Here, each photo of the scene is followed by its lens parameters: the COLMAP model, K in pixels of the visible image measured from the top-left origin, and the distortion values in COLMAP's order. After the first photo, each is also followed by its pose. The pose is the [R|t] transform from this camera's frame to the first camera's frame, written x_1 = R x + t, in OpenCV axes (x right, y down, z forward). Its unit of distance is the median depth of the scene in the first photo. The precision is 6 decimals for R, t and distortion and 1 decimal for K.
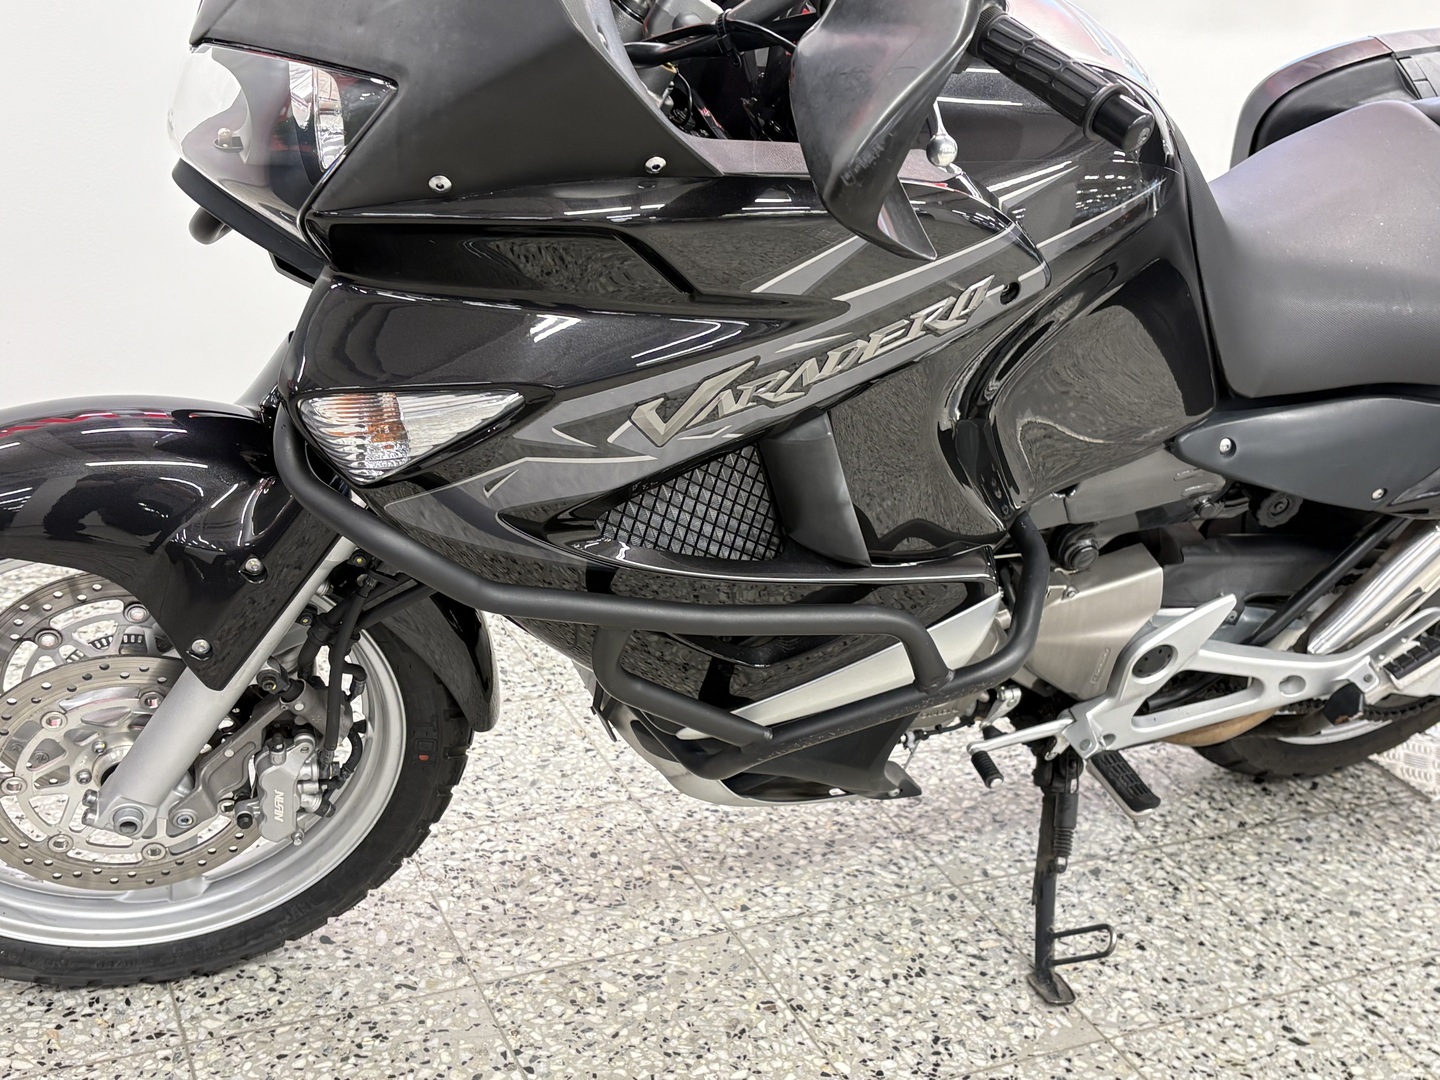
lens RADIAL K [[1743.8, 0, 719.0], [0, 1743.8, 563.5], [0, 0, 1]] dist [0.018123, 0.000000]
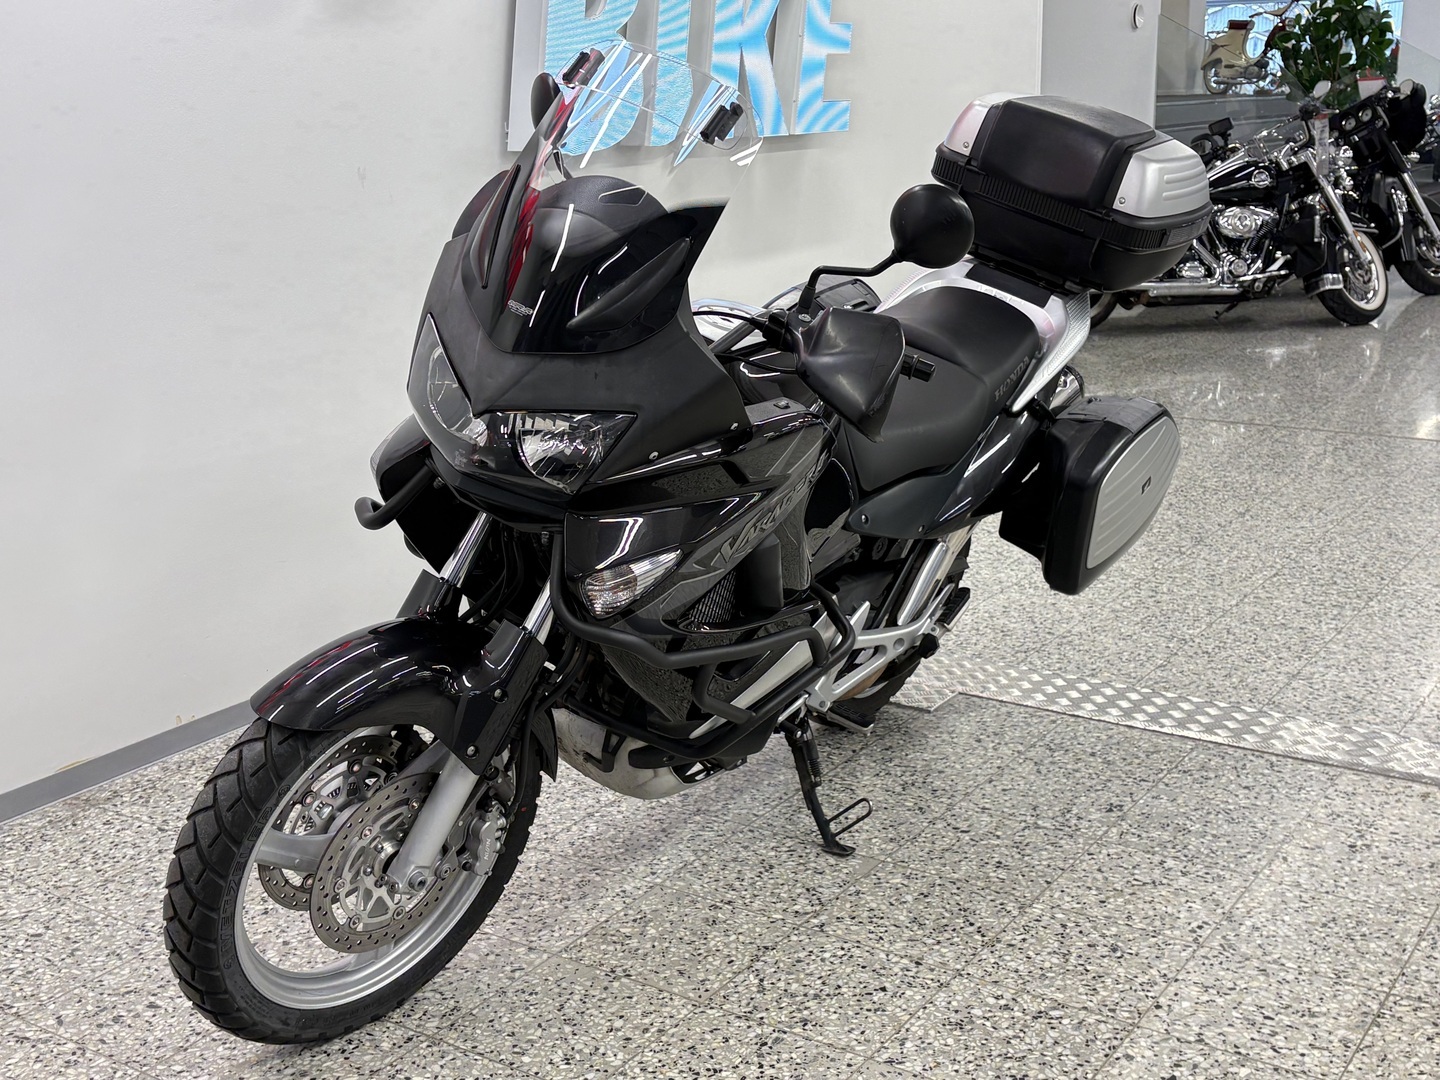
lens RADIAL K [[1743.8, 0, 708.9], [0, 1743.8, 523.5], [0, 0, 1]] dist [0.018123, 0.000000]
pose [[0.844922, -0.220404, 0.487370, -0.755796], [0.282230, 0.957700, -0.056184, -0.003942], [-0.454371, 0.185021, 0.871386, -0.547169]]
